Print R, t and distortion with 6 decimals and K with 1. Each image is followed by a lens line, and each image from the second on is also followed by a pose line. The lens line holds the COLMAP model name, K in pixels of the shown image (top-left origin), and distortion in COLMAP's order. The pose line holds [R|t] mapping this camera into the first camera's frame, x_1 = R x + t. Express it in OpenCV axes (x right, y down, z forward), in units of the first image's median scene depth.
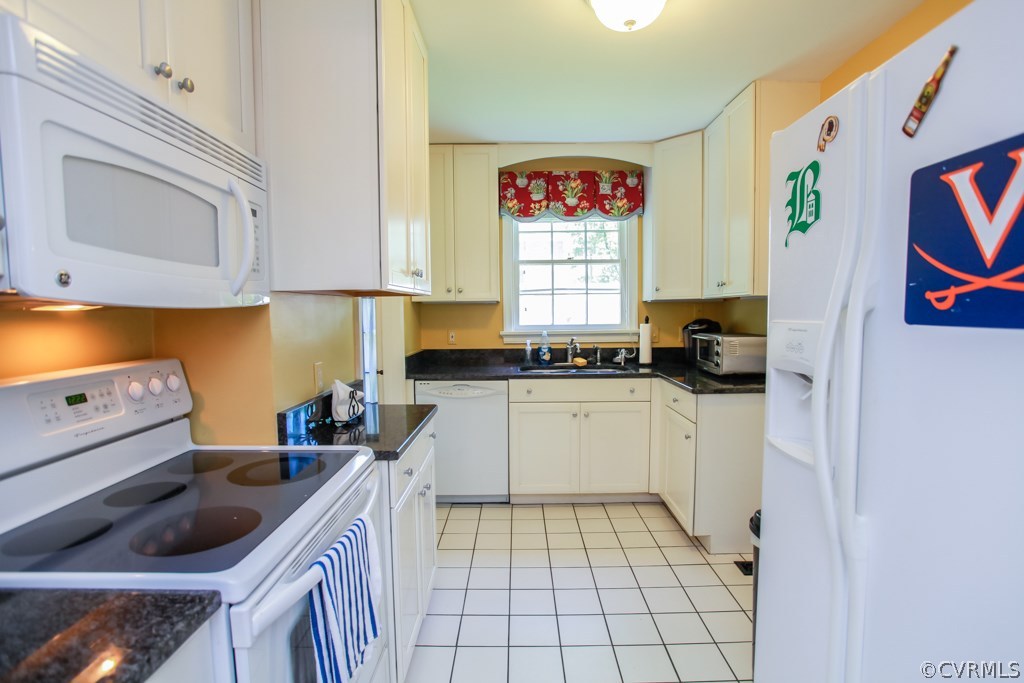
lens RADIAL K [[501.1, 0, 518.1], [0, 501.1, 346.9], [0, 0, 1]] dist [-0.070780, 0.031649]
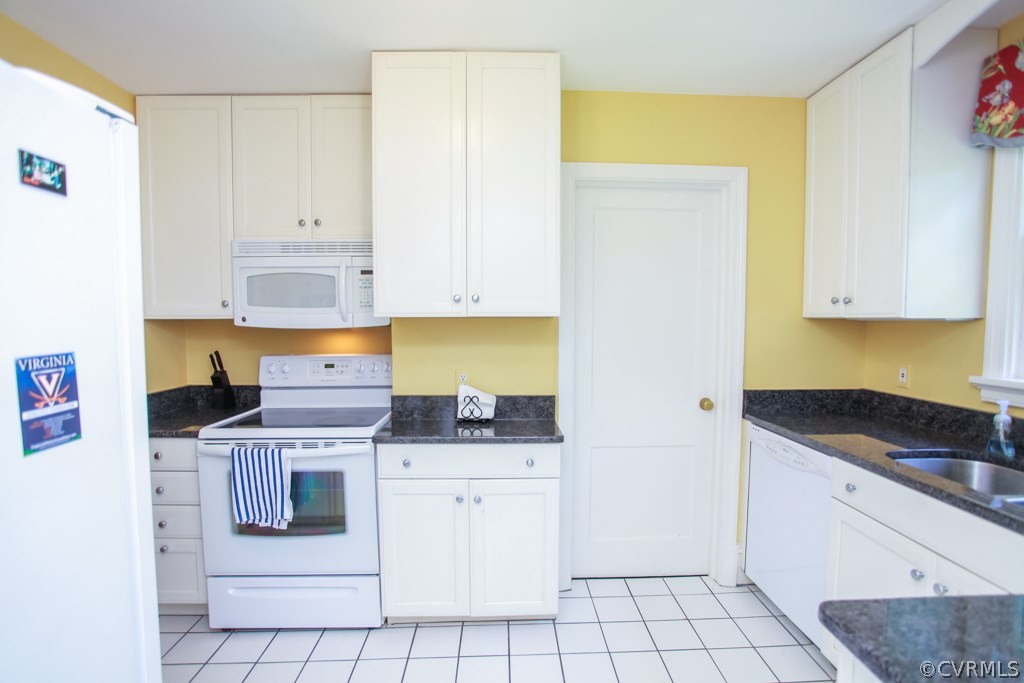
lens RADIAL K [[501.1, 0, 518.1], [0, 501.1, 346.9], [0, 0, 1]] dist [-0.070780, 0.031649]
pose [[0.045703, 0.056896, -0.997334, 0.480370], [-0.072943, 0.995902, 0.053472, -0.056342], [0.996288, 0.070305, 0.049665, 0.560912]]
